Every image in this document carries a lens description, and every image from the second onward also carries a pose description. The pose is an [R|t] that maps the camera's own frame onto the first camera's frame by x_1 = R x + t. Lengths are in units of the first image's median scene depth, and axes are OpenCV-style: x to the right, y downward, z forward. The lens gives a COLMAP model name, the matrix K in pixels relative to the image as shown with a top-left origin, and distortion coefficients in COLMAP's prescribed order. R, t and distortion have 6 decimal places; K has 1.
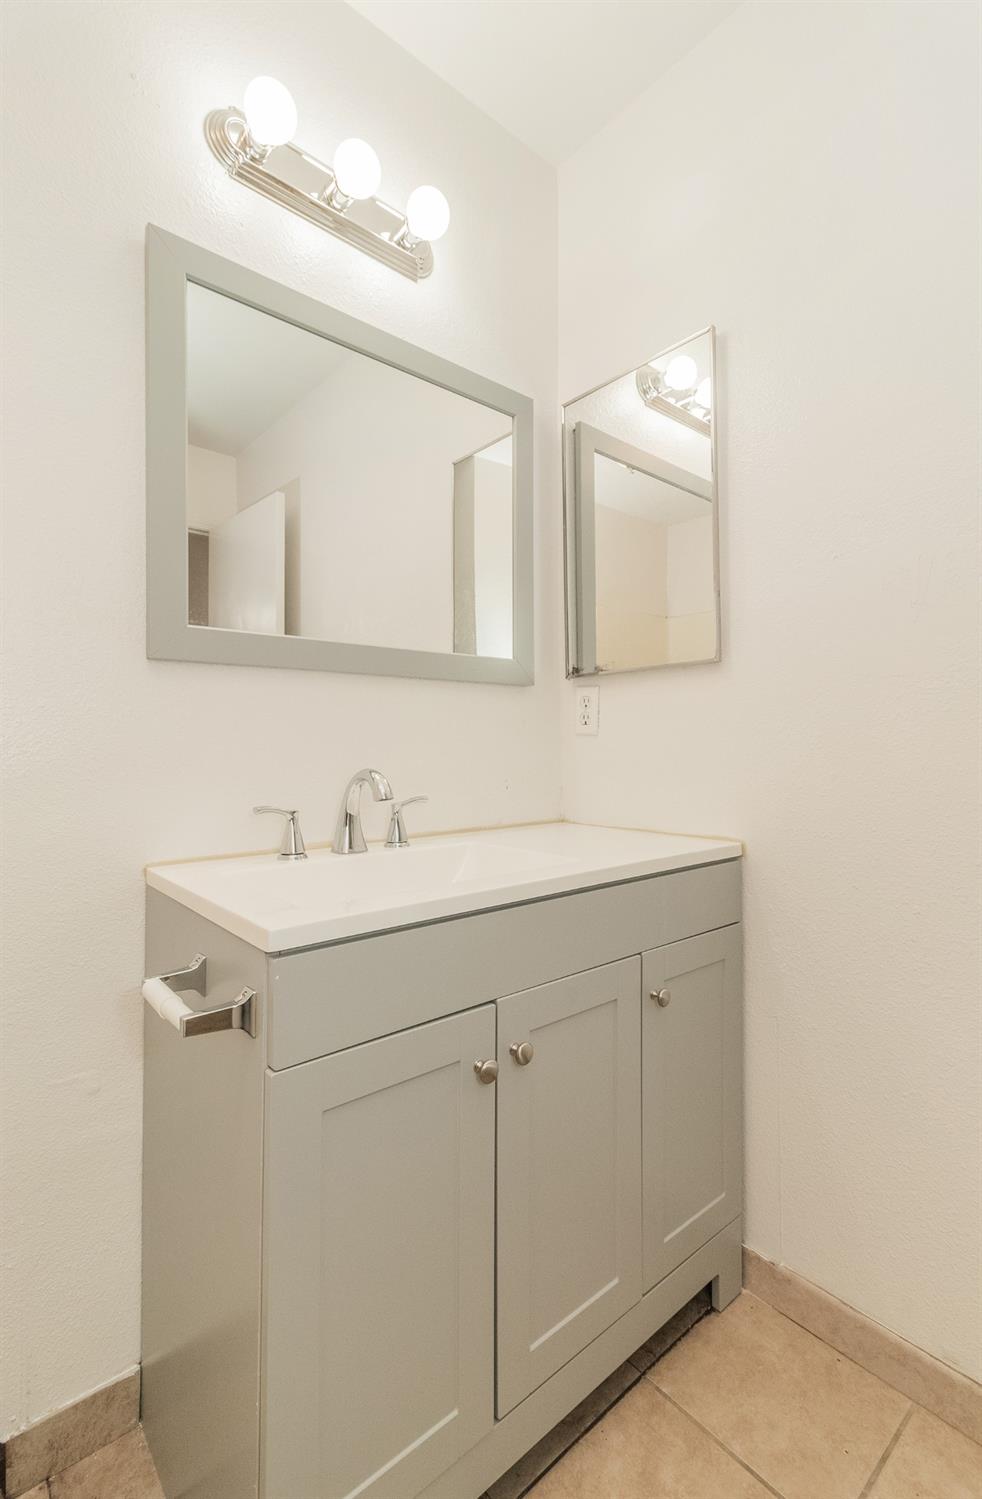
lens RADIAL K [[677.4, 0, 428.4], [0, 677.4, 734.2], [0, 0, 1]] dist [-0.000126, 0.000529]
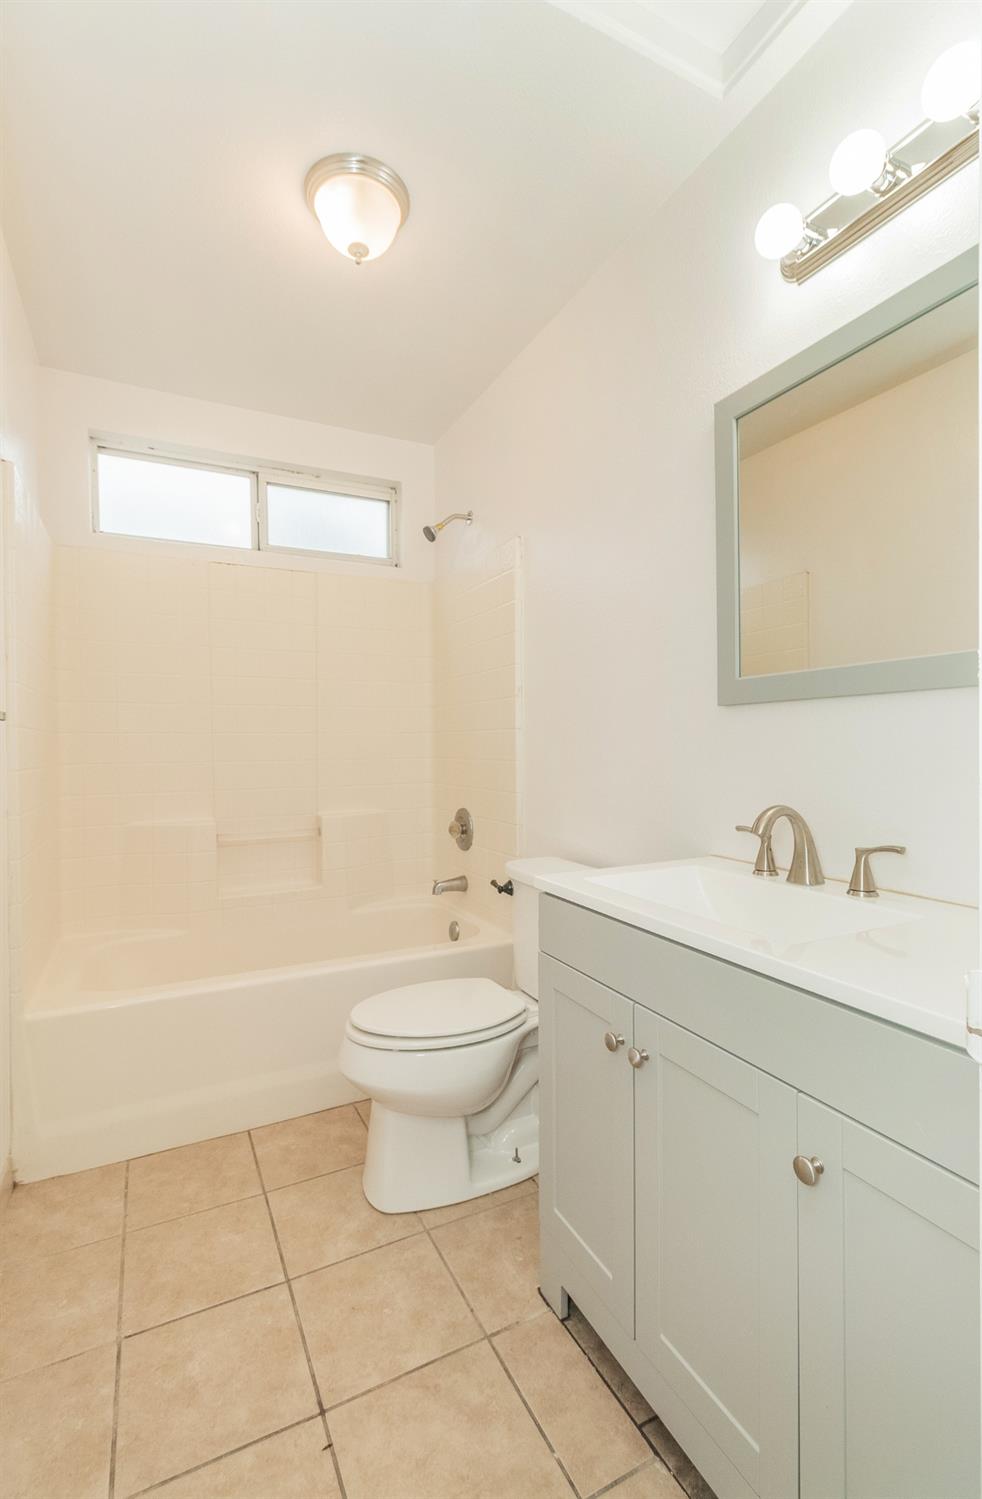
lens RADIAL K [[677.4, 0, 485.9], [0, 677.4, 754.4], [0, 0, 1]] dist [-0.000126, 0.000529]
pose [[-0.214261, 0.008624, -0.976738, 0.970838], [0.012683, 0.999901, 0.006046, -0.035746], [0.976694, -0.011093, -0.214350, 0.735099]]
